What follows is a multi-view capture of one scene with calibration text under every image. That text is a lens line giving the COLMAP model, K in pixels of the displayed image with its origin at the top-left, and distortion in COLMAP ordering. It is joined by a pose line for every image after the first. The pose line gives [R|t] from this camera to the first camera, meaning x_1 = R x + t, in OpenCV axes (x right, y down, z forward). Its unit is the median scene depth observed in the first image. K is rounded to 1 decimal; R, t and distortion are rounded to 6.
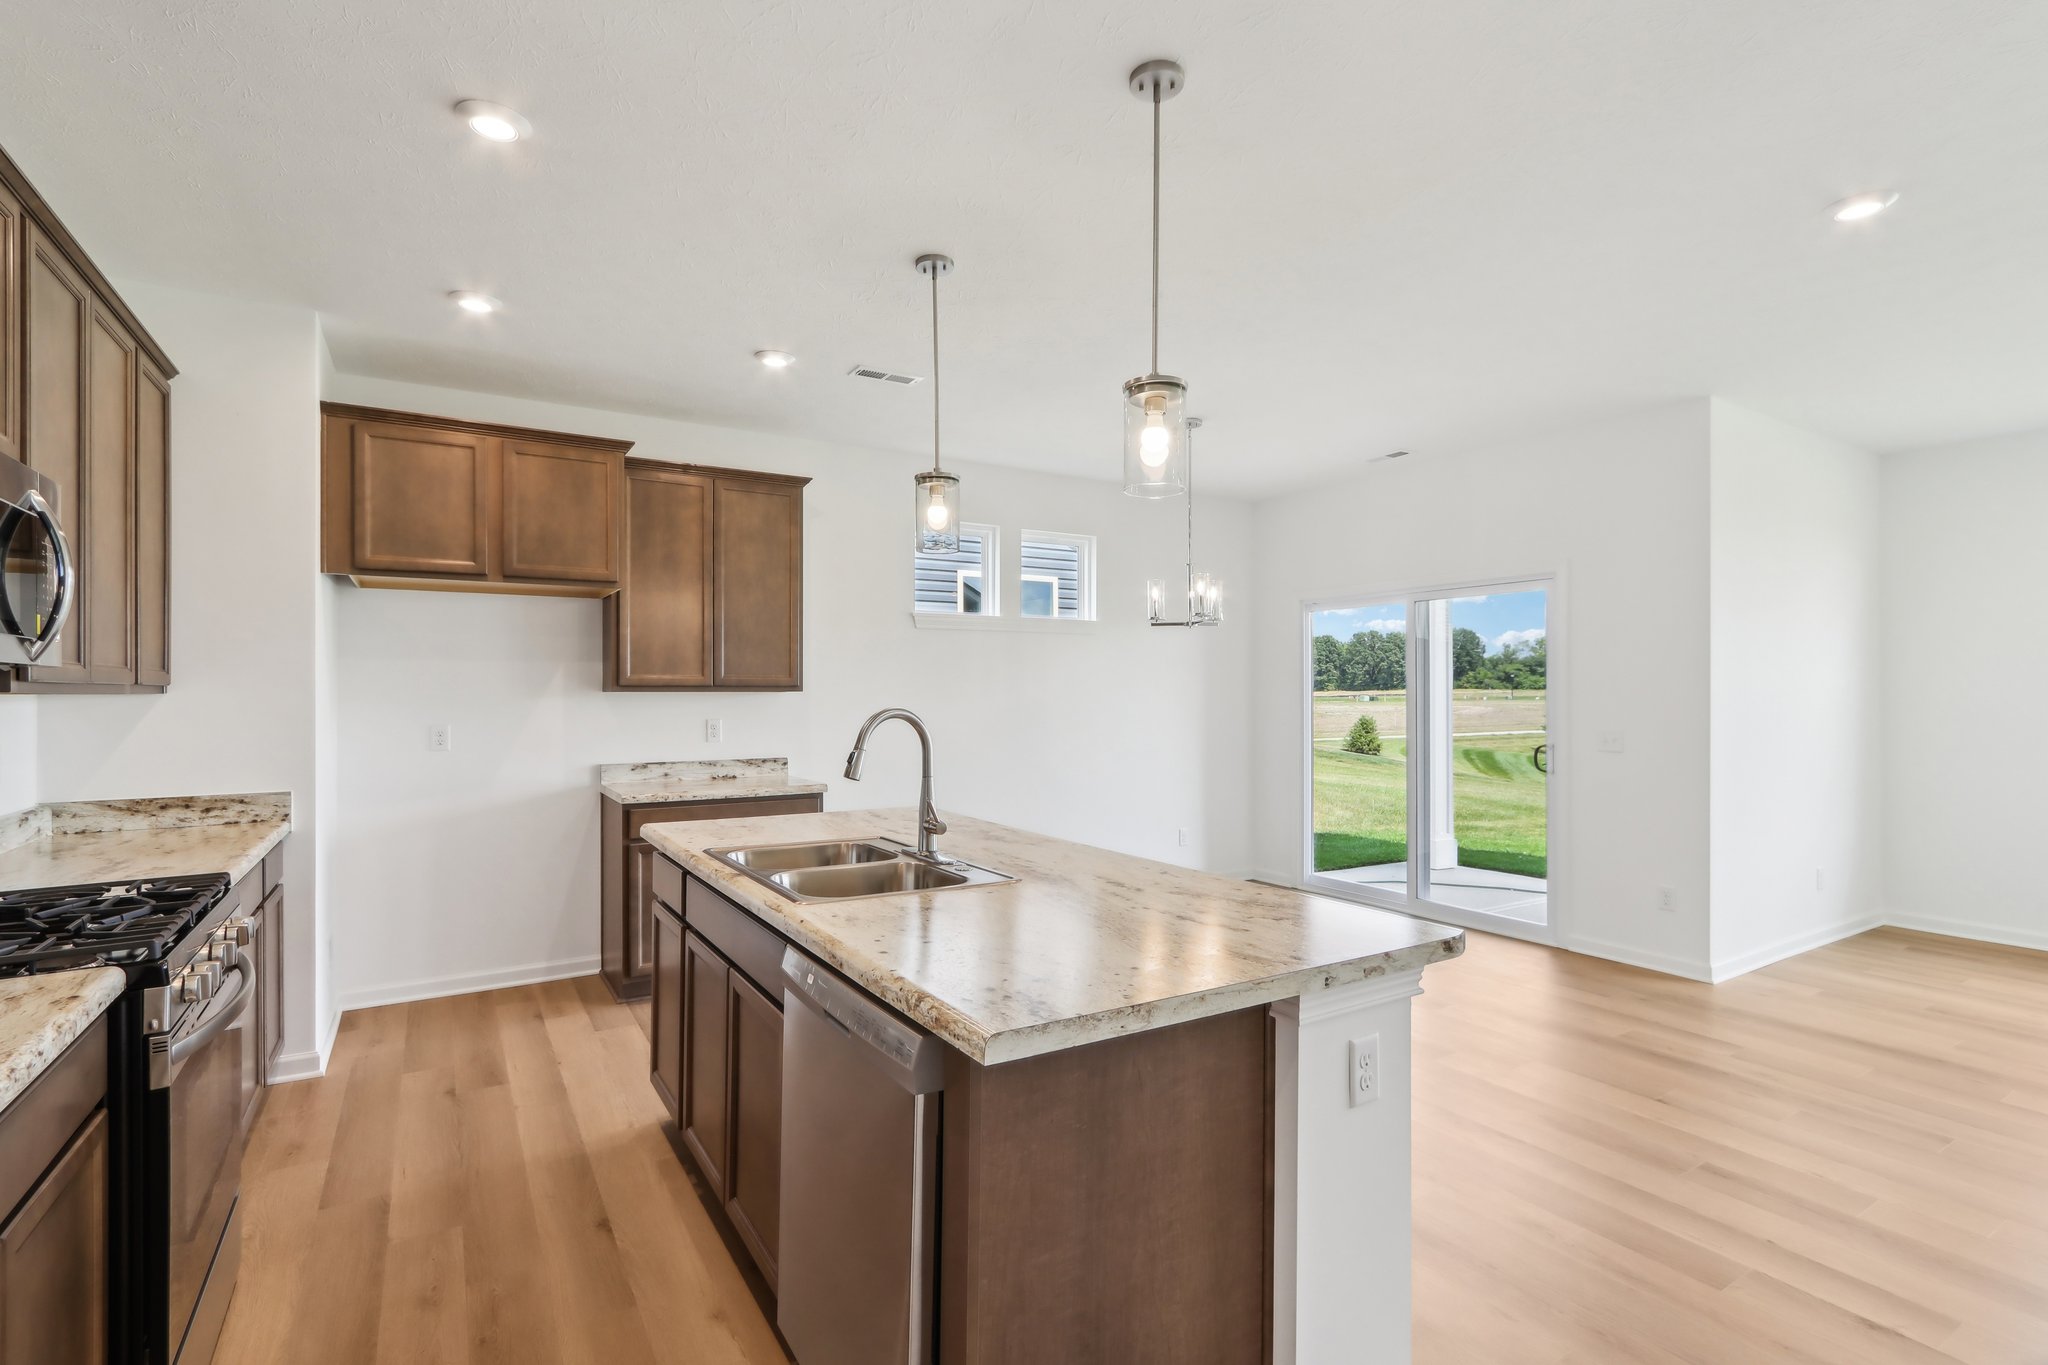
lens RADIAL K [[947.8, 0, 1014.5], [0, 947.8, 690.7], [0, 0, 1]] dist [0.001367, 0.000550]
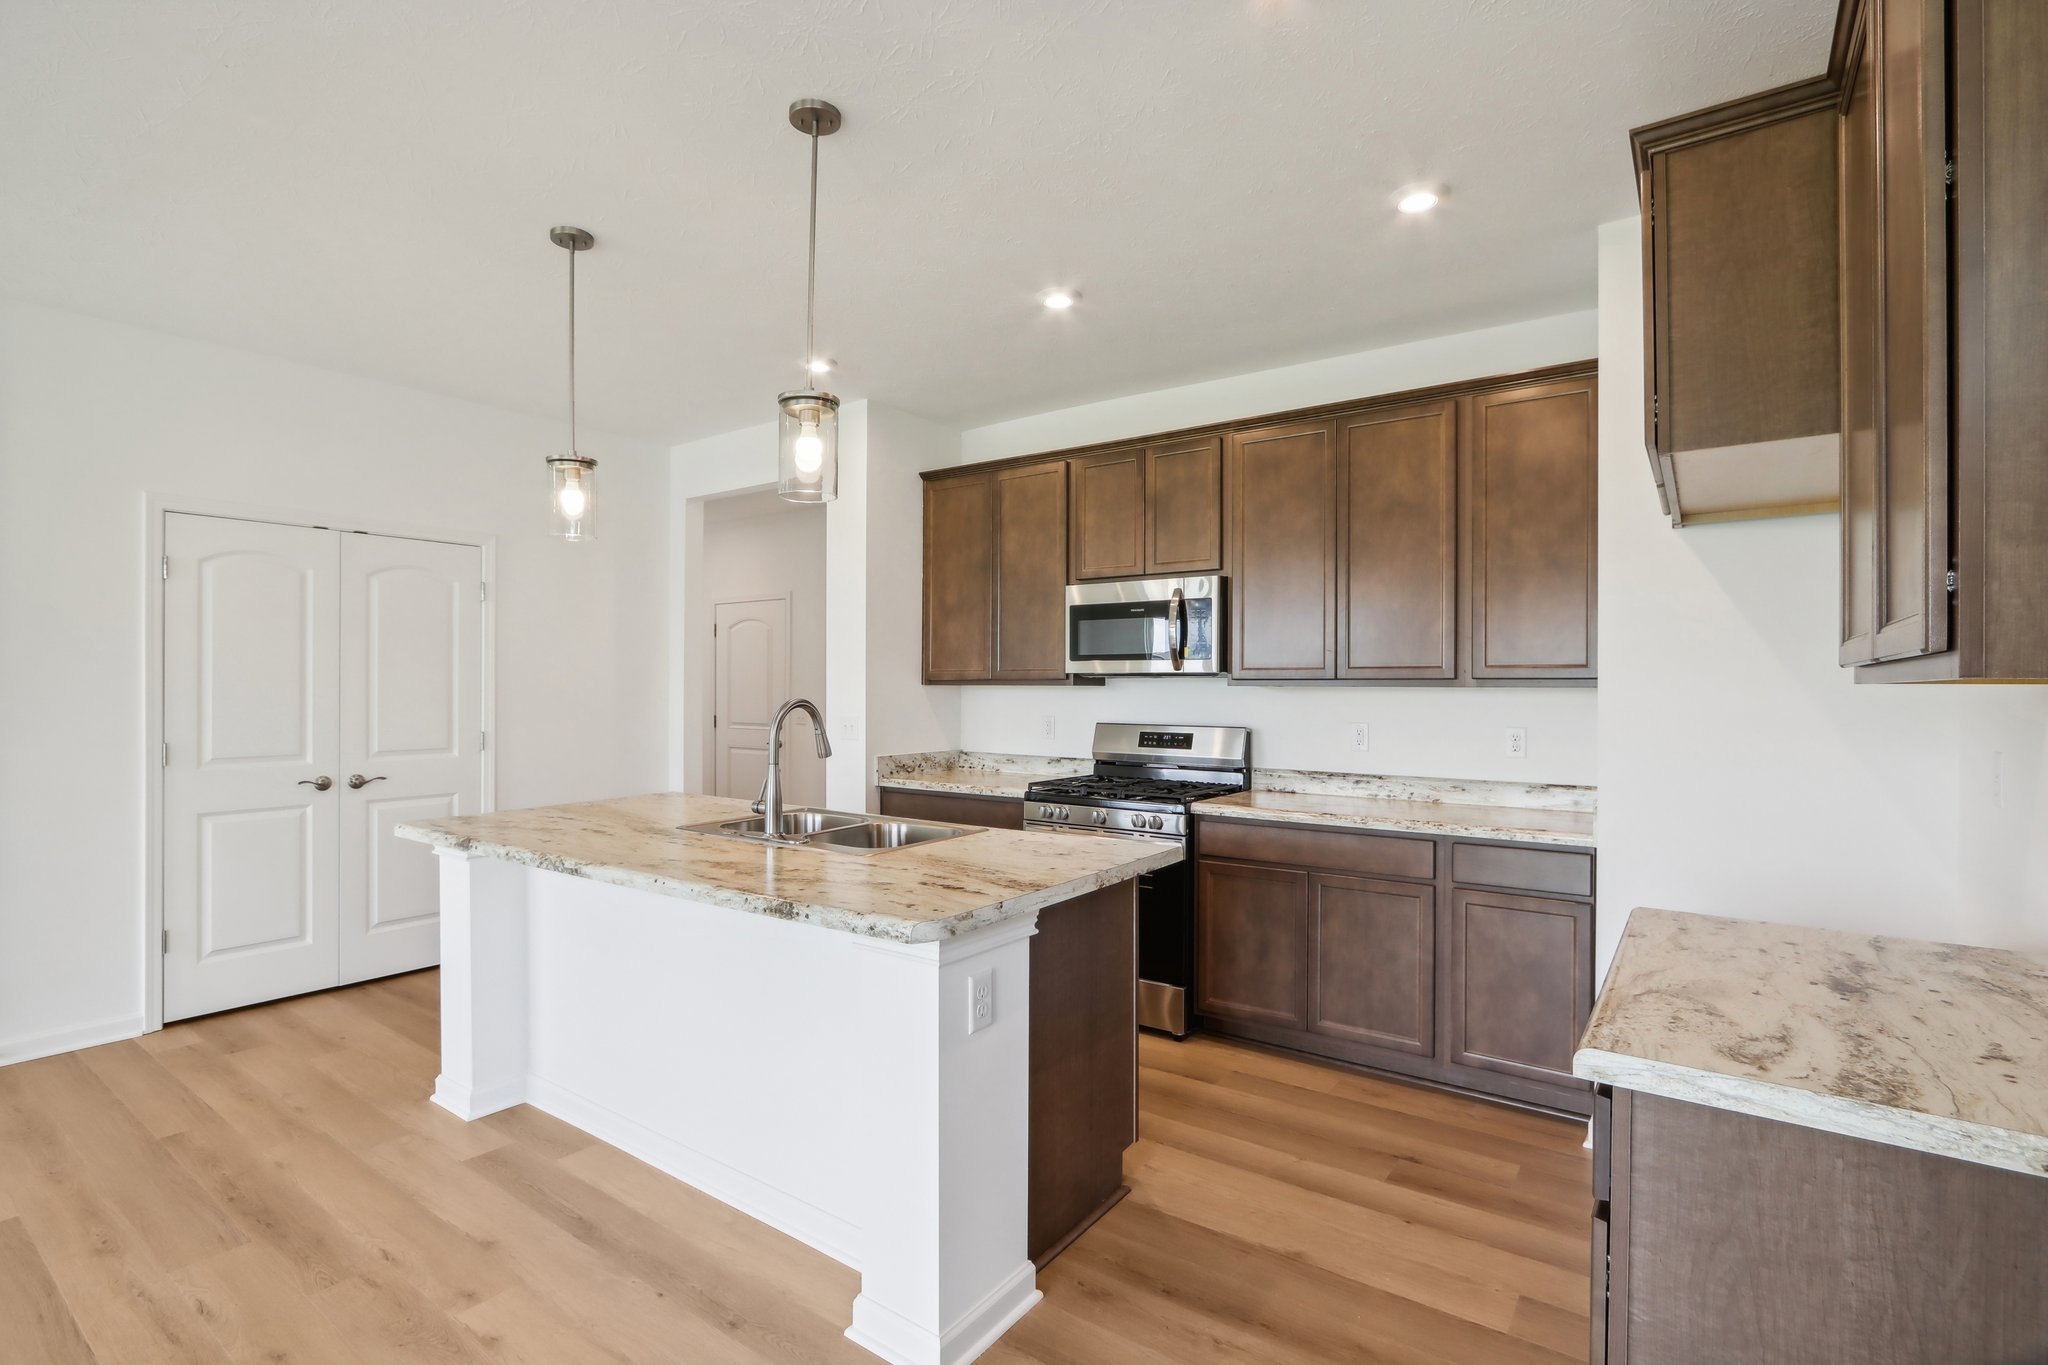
lens RADIAL K [[956.4, 0, 1012.1], [0, 956.4, 683.4], [0, 0, 1]] dist [-0.004795, -0.000111]
pose [[-0.925621, -0.000835, -0.378452, 0.037155], [0.001498, 0.999982, -0.005870, 0.004305], [0.378450, -0.006001, -0.925602, 1.209657]]
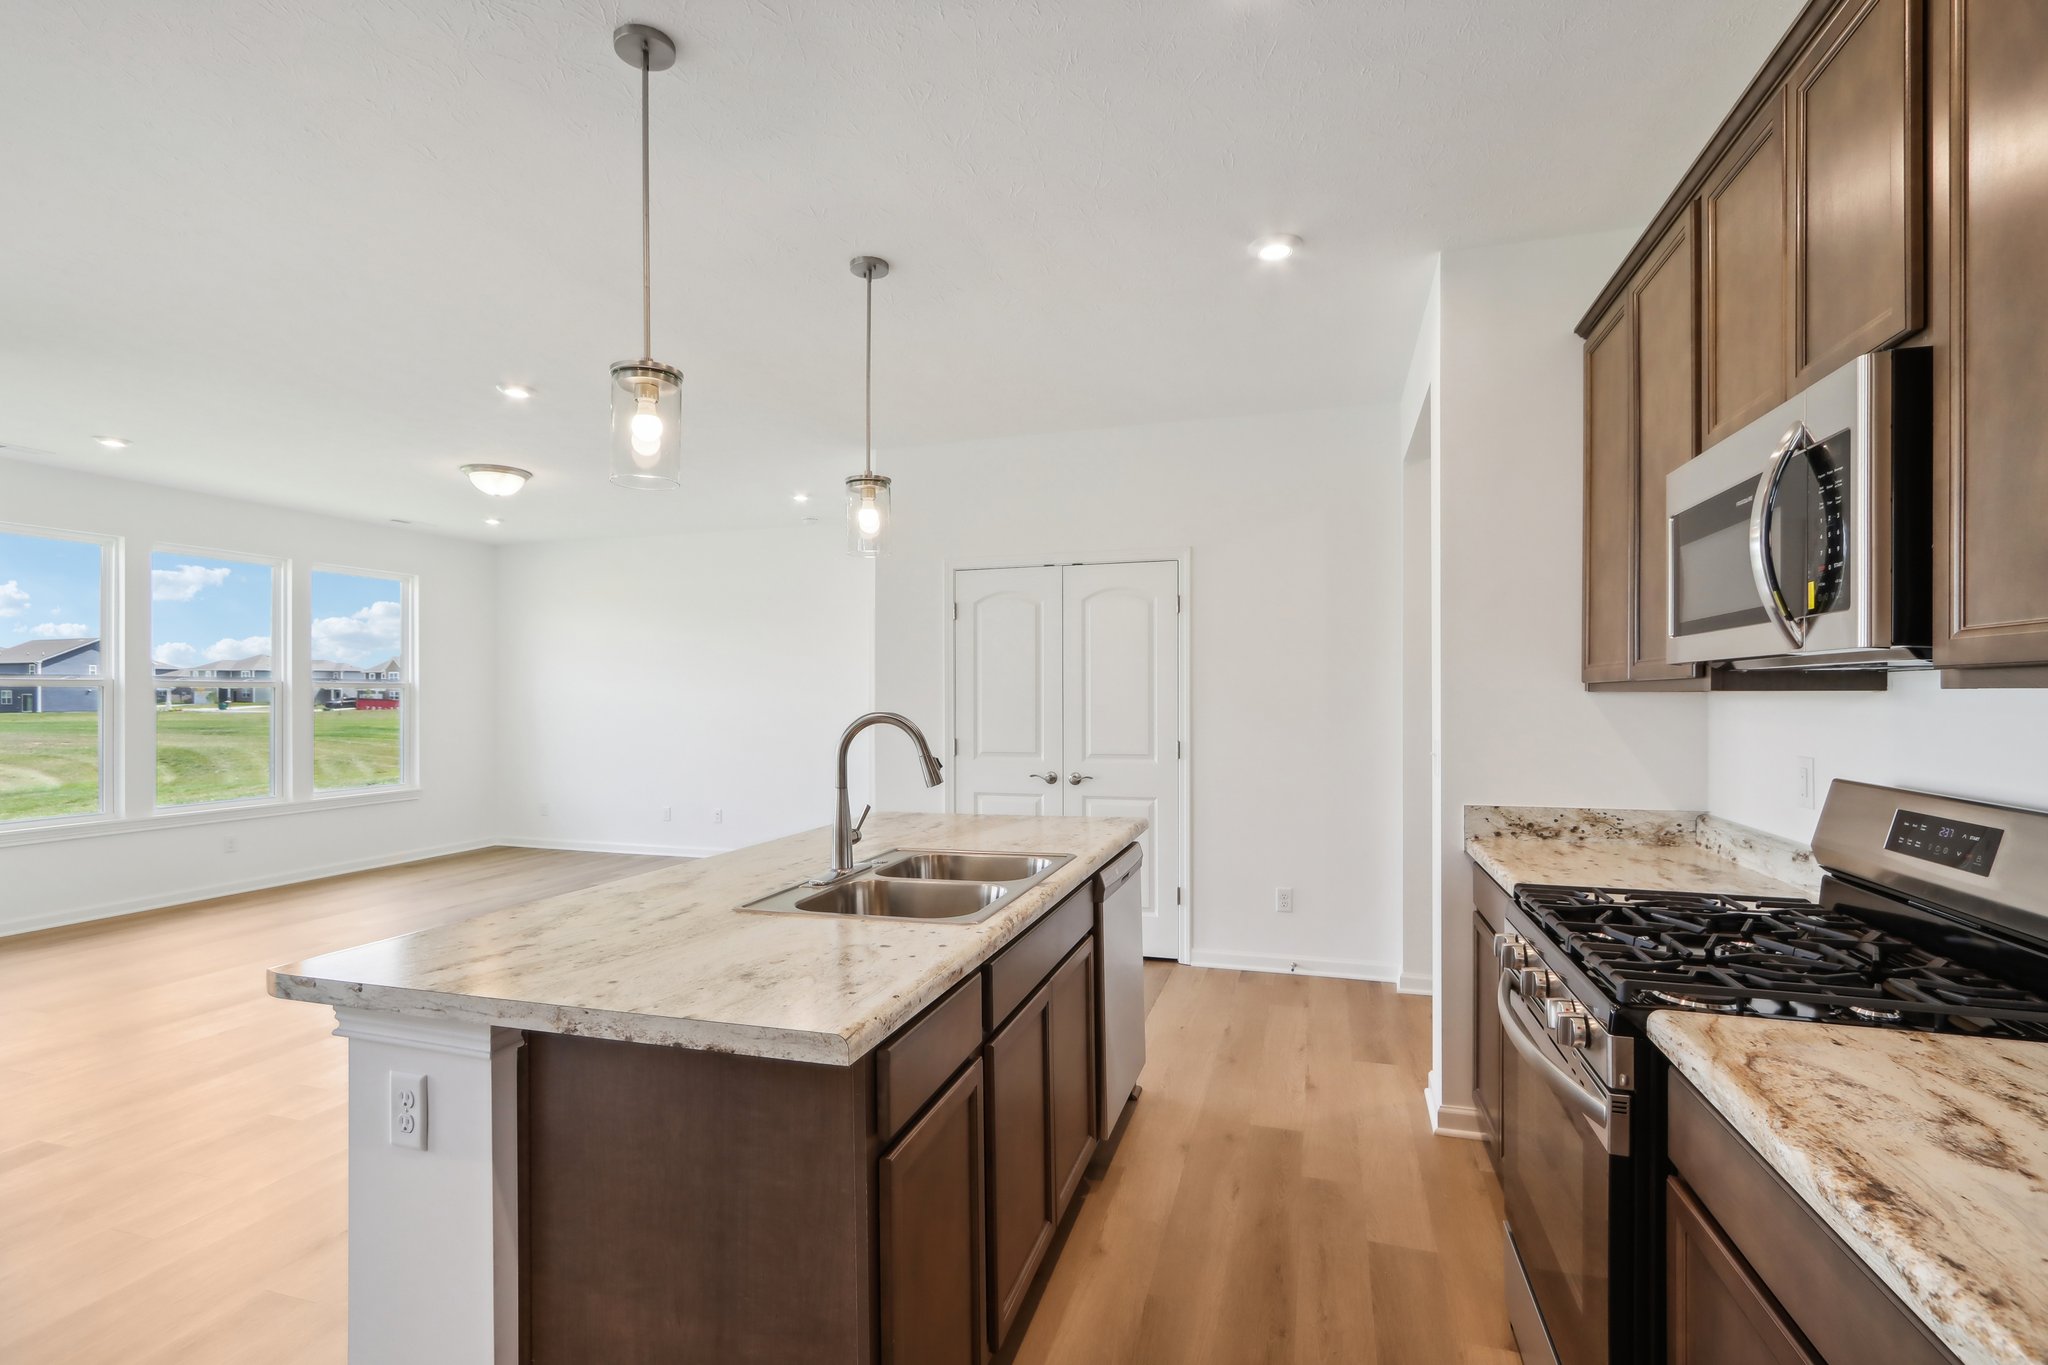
lens RADIAL K [[952.8, 0, 1017.3], [0, 952.8, 684.6], [0, 0, 1]] dist [-0.001504, -0.000076]
pose [[-0.655001, 0.014673, 0.755486, -0.521014], [0.004195, 0.999867, -0.015782, 0.003374], [-0.755616, -0.007168, -0.654975, 0.851347]]
